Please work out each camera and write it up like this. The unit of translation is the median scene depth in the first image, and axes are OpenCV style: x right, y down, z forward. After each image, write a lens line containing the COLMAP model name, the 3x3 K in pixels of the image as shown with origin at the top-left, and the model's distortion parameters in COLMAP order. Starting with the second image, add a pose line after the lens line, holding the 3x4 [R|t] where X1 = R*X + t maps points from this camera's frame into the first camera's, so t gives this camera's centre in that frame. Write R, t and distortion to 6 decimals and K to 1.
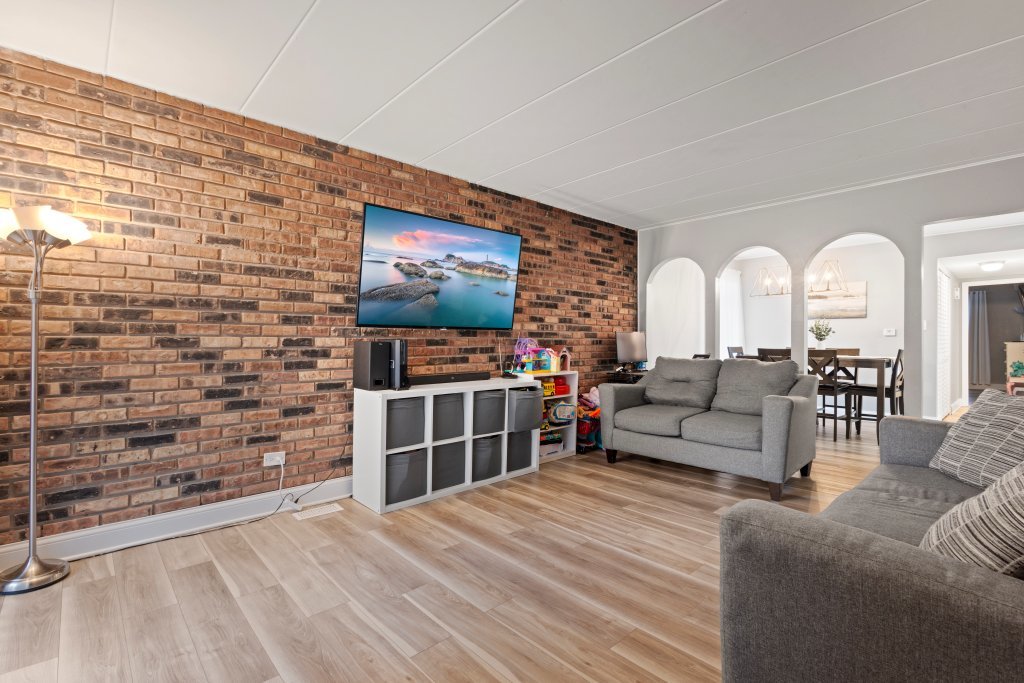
lens RADIAL K [[470.7, 0, 509.1], [0, 470.7, 345.2], [0, 0, 1]] dist [0.003836, -0.000226]
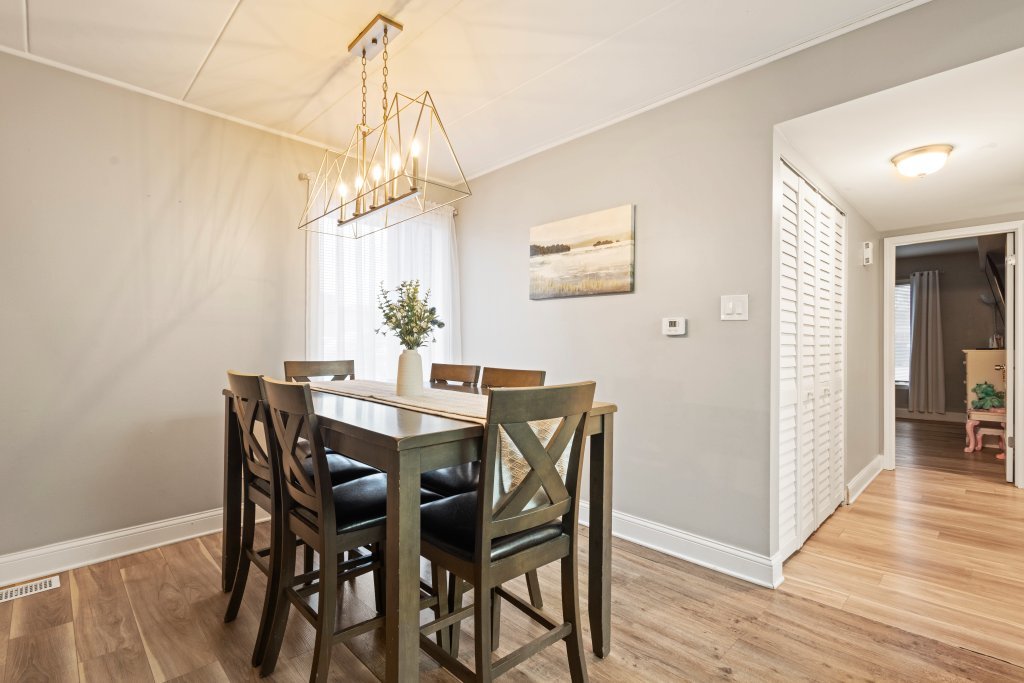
lens RADIAL K [[470.7, 0, 509.1], [0, 470.7, 345.2], [0, 0, 1]] dist [0.003836, -0.000226]
pose [[0.999504, 0.004294, 0.031204, 0.516237], [-0.004116, 0.999975, -0.005775, -0.006702], [-0.031228, 0.005644, 0.999496, 0.477158]]
